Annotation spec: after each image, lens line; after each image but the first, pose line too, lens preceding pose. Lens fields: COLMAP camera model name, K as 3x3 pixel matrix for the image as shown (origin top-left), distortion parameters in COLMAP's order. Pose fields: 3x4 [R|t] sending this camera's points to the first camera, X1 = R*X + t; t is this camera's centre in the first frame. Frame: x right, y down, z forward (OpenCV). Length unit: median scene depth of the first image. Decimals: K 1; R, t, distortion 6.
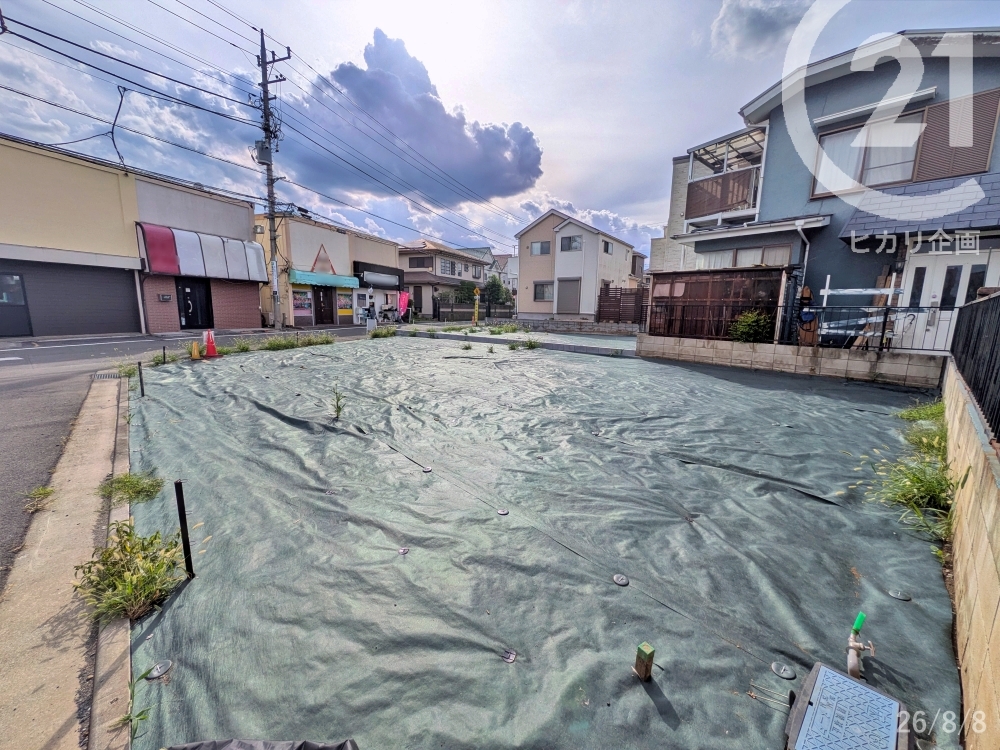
lens RADIAL K [[395.0, 0, 503.2], [0, 395.0, 373.2], [0, 0, 1]] dist [0.000387, -0.000223]
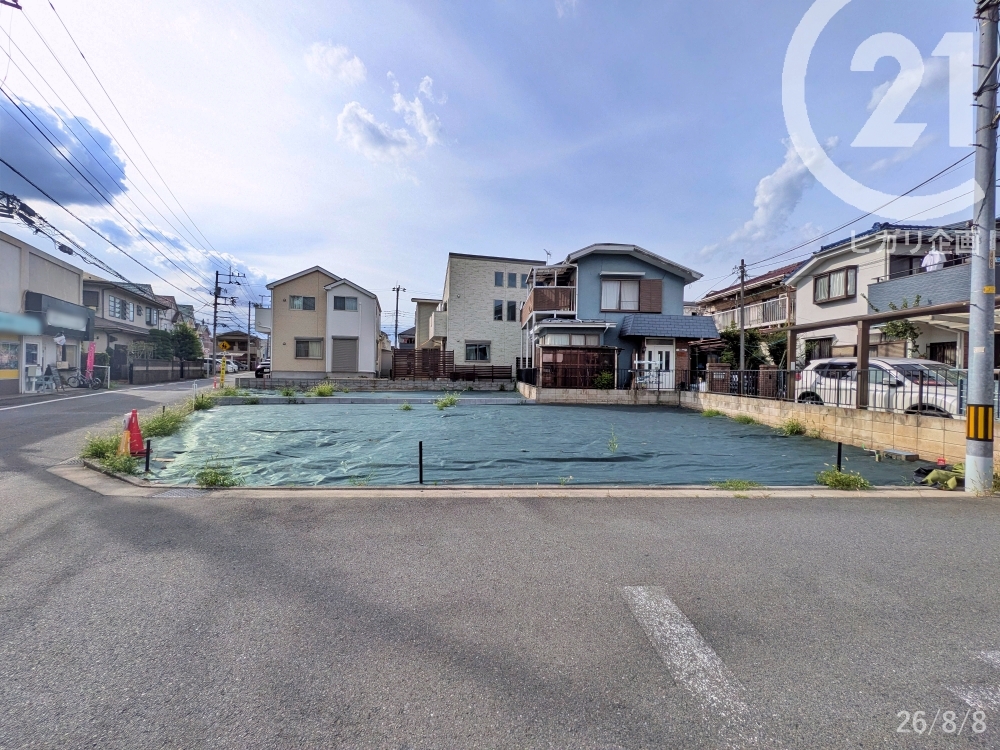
lens RADIAL K [[394.4, 0, 502.7], [0, 394.4, 373.7], [0, 0, 1]] dist [0.000616, 0.000096]
pose [[0.652694, -0.014725, 0.757478, -0.377715], [0.118049, 0.989576, -0.082482, -0.021655], [-0.748368, 0.143255, 0.647629, 0.077771]]
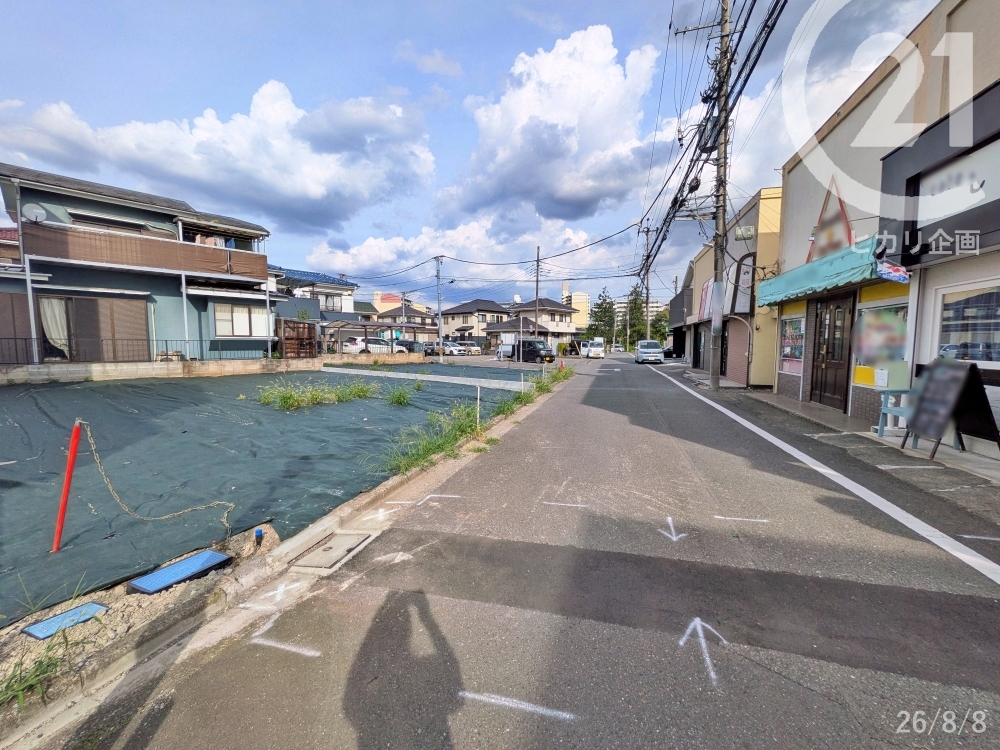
lens RADIAL K [[395.0, 0, 503.2], [0, 395.0, 373.2], [0, 0, 1]] dist [0.000387, -0.000223]
pose [[-0.996310, -0.019155, -0.083660, -0.138427], [-0.038280, 0.971626, 0.233406, -0.215446], [0.076816, 0.235747, -0.968774, 1.274813]]
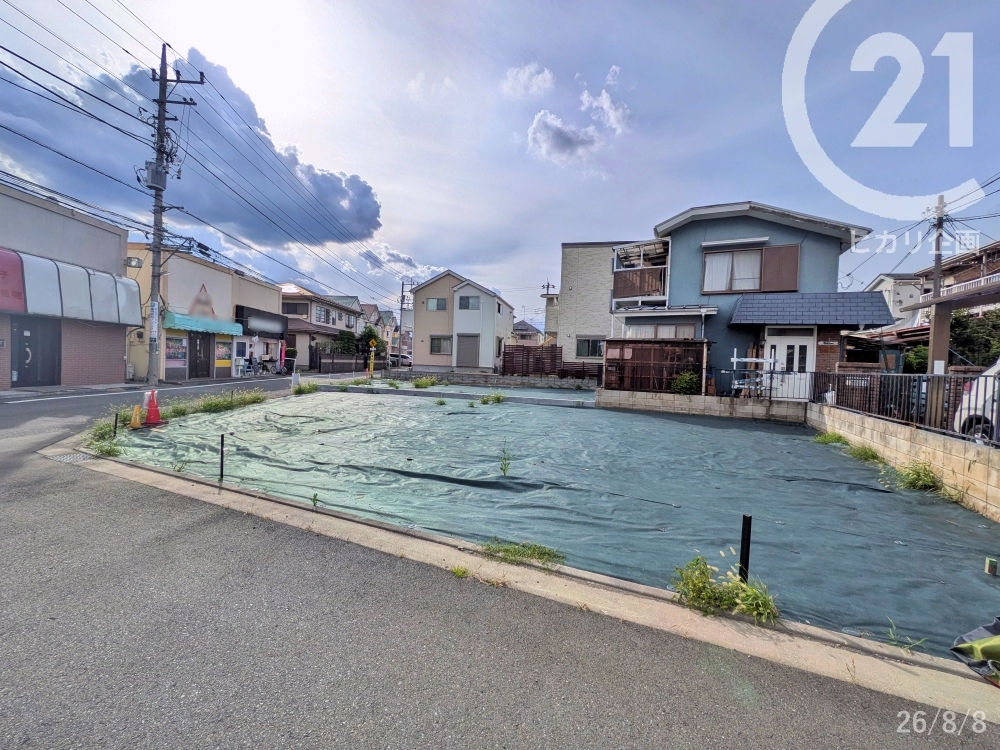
lens RADIAL K [[395.0, 0, 503.2], [0, 395.0, 373.2], [0, 0, 1]] dist [0.000387, -0.000223]
pose [[0.921391, 0.002952, 0.388625, -0.182719], [0.045490, 0.992278, -0.115391, -0.008845], [-0.385964, 0.123999, 0.914142, -0.000090]]
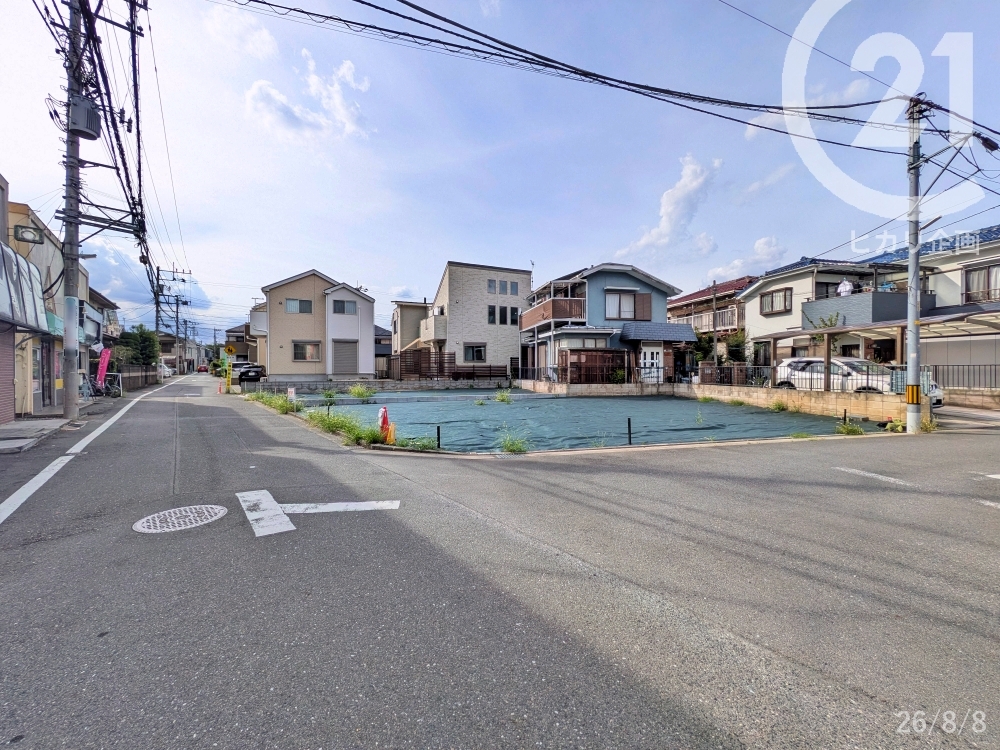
lens RADIAL K [[395.0, 0, 503.2], [0, 395.0, 373.2], [0, 0, 1]] dist [0.000387, -0.000223]
pose [[0.498999, -0.030276, 0.866073, -0.592514], [0.150964, 0.987146, -0.052472, -0.044885], [-0.853352, 0.156930, 0.497156, 0.176952]]
